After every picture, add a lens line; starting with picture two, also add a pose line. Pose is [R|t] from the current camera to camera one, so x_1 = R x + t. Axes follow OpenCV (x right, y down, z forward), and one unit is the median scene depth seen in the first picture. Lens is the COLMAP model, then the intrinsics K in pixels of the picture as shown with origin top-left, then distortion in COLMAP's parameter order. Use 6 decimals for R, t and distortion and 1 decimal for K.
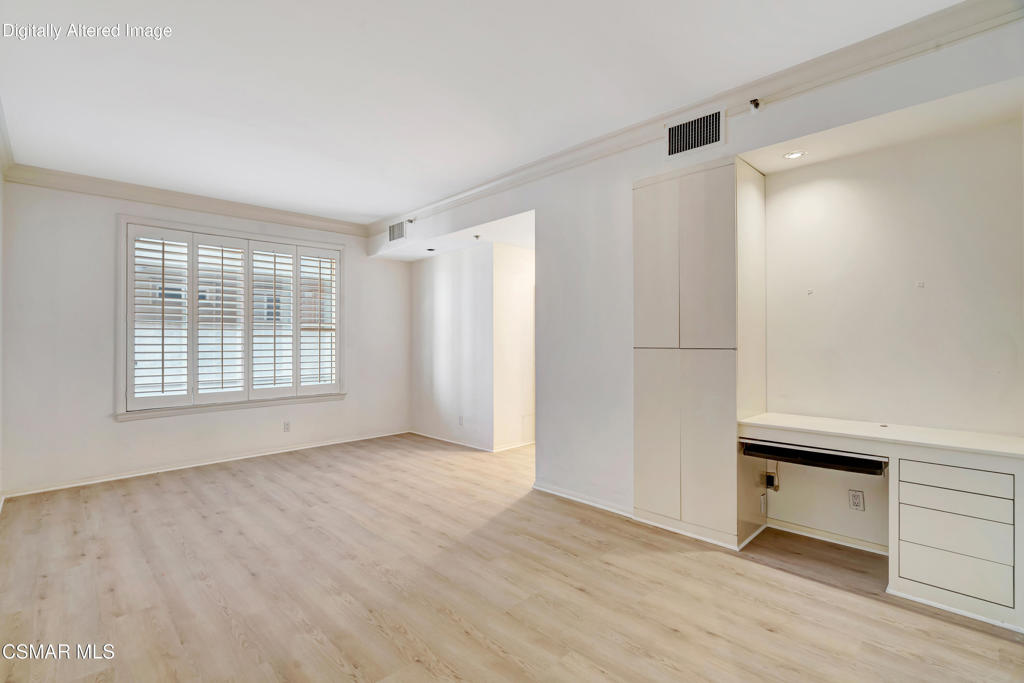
lens RADIAL K [[470.3, 0, 504.3], [0, 470.3, 342.8], [0, 0, 1]] dist [-0.005282, 0.000946]
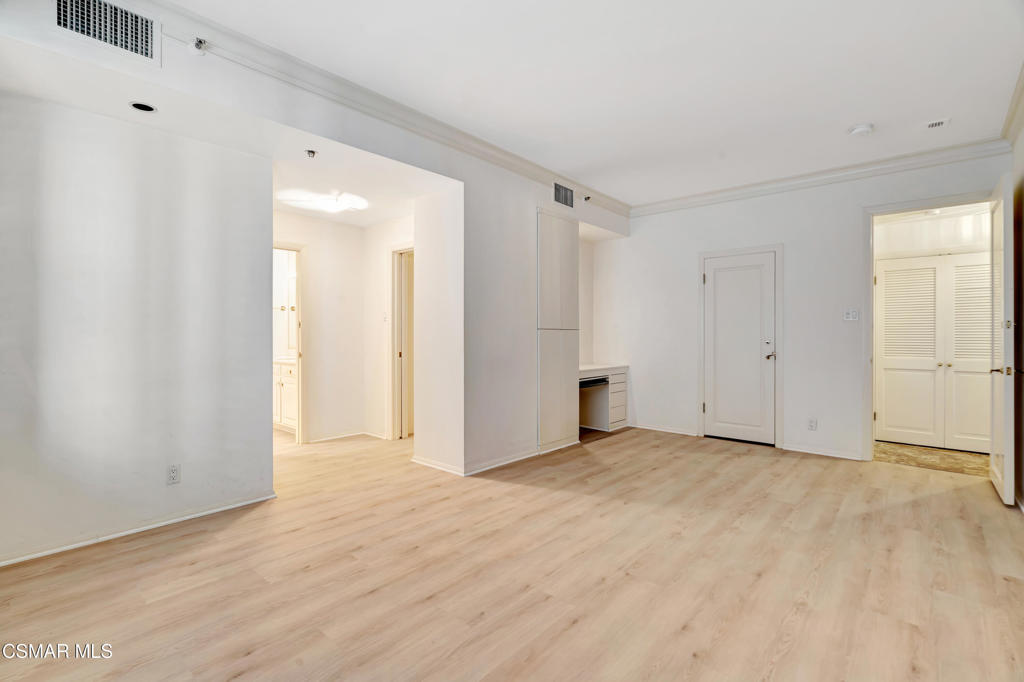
lens RADIAL K [[470.3, 0, 503.9], [0, 470.3, 335.9], [0, 0, 1]] dist [-0.005282, 0.000946]
pose [[-0.072771, -0.000247, 0.997349, -1.175753], [0.000629, 1.000000, 0.000293, 0.033978], [-0.997348, 0.000649, -0.072771, 1.312420]]
